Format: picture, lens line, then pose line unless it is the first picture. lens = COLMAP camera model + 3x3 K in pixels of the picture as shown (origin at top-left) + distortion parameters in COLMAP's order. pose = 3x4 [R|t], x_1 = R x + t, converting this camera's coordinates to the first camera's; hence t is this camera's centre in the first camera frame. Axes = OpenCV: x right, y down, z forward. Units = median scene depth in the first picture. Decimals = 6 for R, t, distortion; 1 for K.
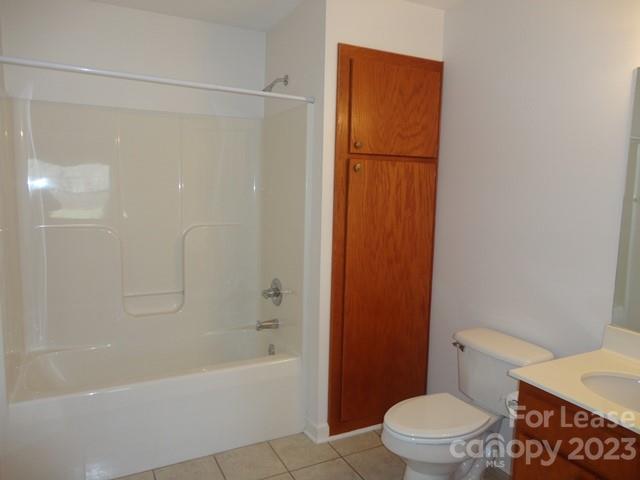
lens RADIAL K [[470.5, 0, 320.0], [0, 470.5, 240.0], [0, 0, 1]] dist [0.002203, 0.001195]
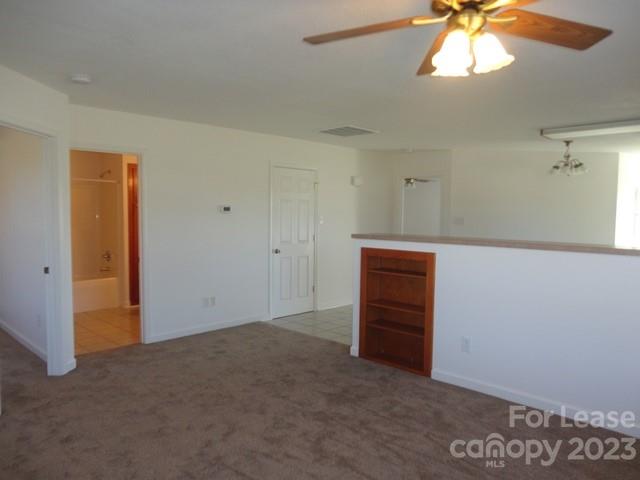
lens RADIAL K [[470.5, 0, 320.0], [0, 470.5, 240.0], [0, 0, 1]] dist [0.002203, 0.001195]
pose [[0.957752, -0.040223, 0.284770, 0.299909], [0.053139, 0.997872, -0.037772, 0.193843], [-0.282645, 0.051309, 0.957851, -1.858700]]
